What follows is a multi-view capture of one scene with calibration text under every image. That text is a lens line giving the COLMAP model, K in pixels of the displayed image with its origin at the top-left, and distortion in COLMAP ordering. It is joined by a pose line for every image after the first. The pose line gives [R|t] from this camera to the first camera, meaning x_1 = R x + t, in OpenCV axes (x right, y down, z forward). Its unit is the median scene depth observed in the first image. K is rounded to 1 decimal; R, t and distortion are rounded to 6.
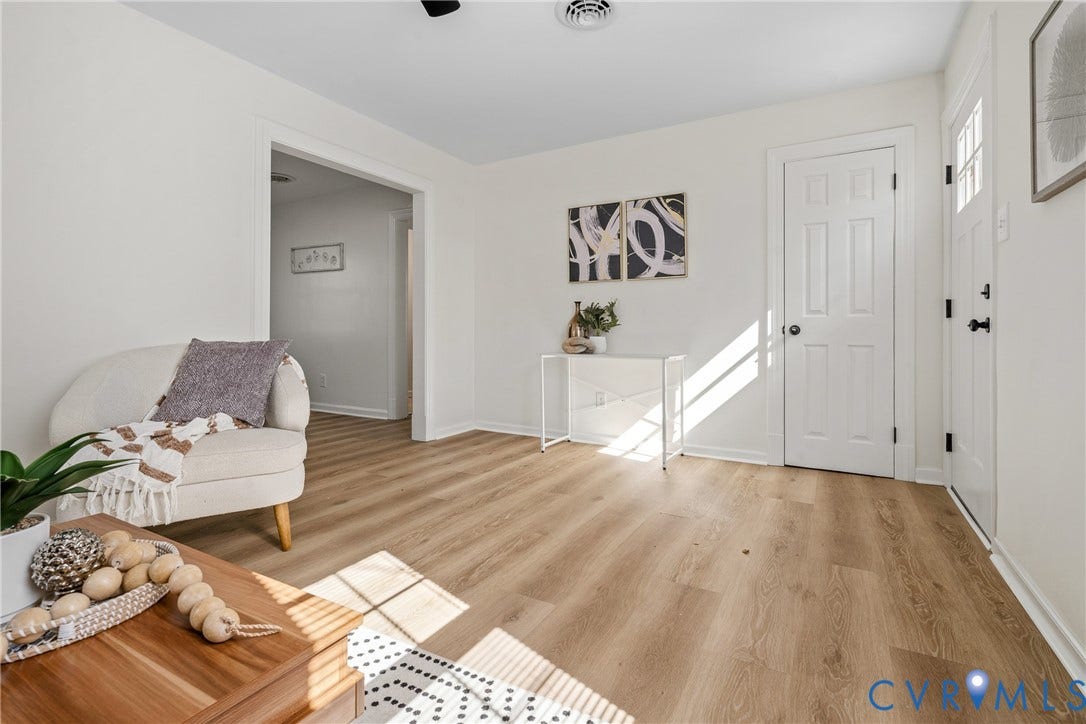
lens RADIAL K [[508.7, 0, 547.1], [0, 508.7, 325.5], [0, 0, 1]] dist [-0.000312, 0.000302]
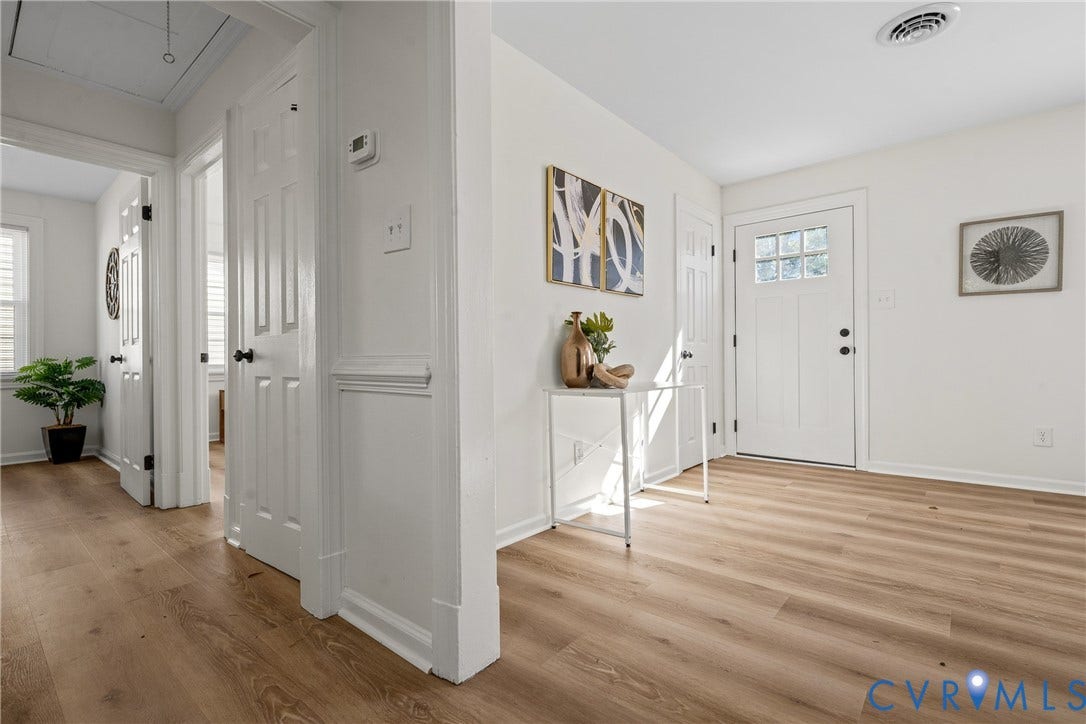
lens RADIAL K [[498.7, 0, 547.6], [0, 498.7, 358.3], [0, 0, 1]] dist [-0.001335, -0.000194]
pose [[0.178222, -0.002138, 0.983988, -0.635880], [-0.001130, 0.999997, 0.002378, 0.013283], [-0.983990, -0.001536, 0.178219, 0.983397]]
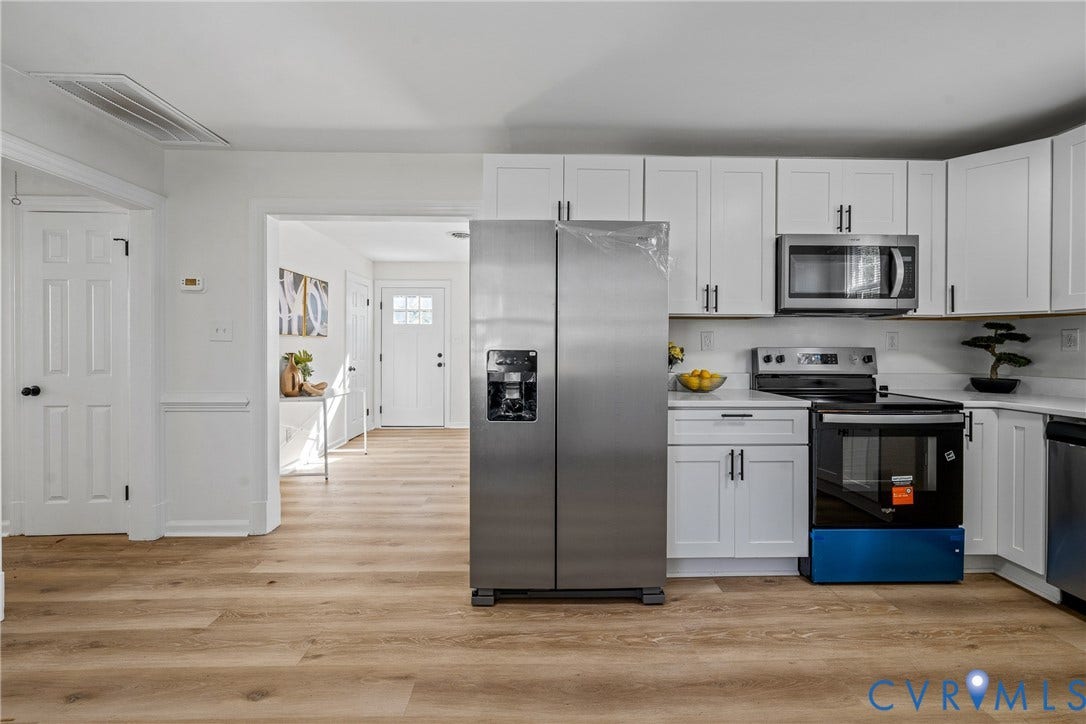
lens RADIAL K [[437.0, 0, 543.8], [0, 437.0, 350.3], [0, 0, 1]] dist [-0.000792, 0.000403]
pose [[-0.520074, -0.010746, 0.854054, -1.160315], [-0.014198, 0.999891, 0.003936, -0.069076], [-0.854003, -0.010079, -0.520170, 1.097768]]
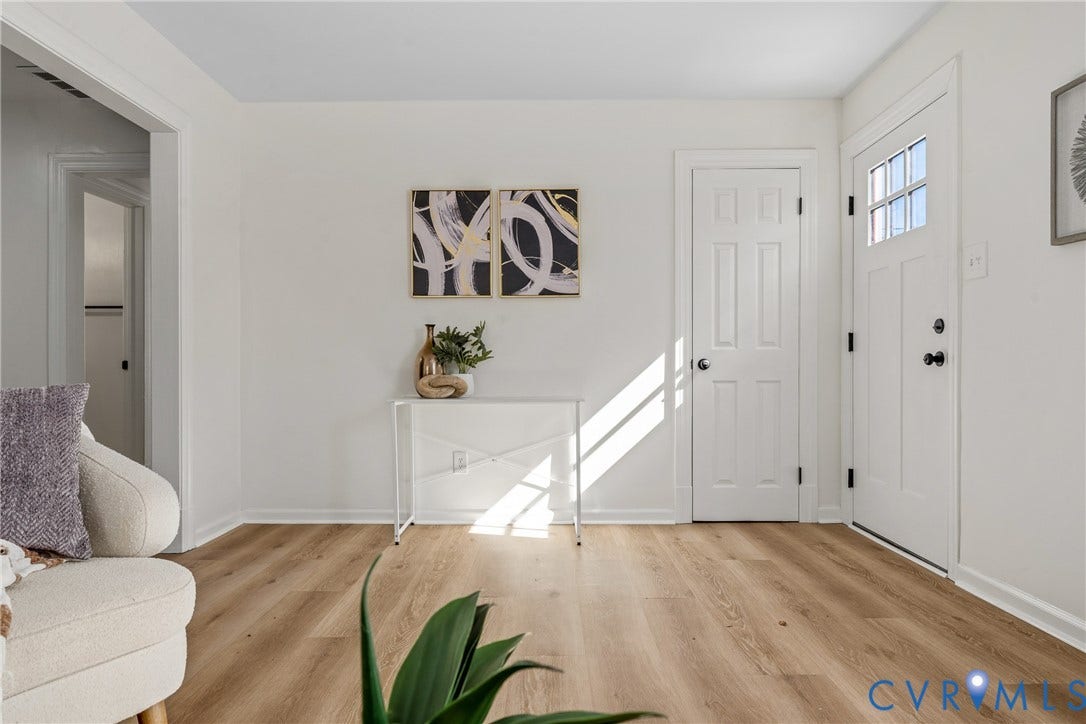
lens RADIAL K [[680.2, 0, 543.0], [0, 680.2, 362.0], [0, 0, 1]] dist [0.001452, -0.001361]
pose [[0.870978, 0.000373, 0.491321, -0.284071], [-0.002411, 0.999991, 0.003514, 0.001556], [-0.491316, -0.004245, 0.870971, 0.111493]]
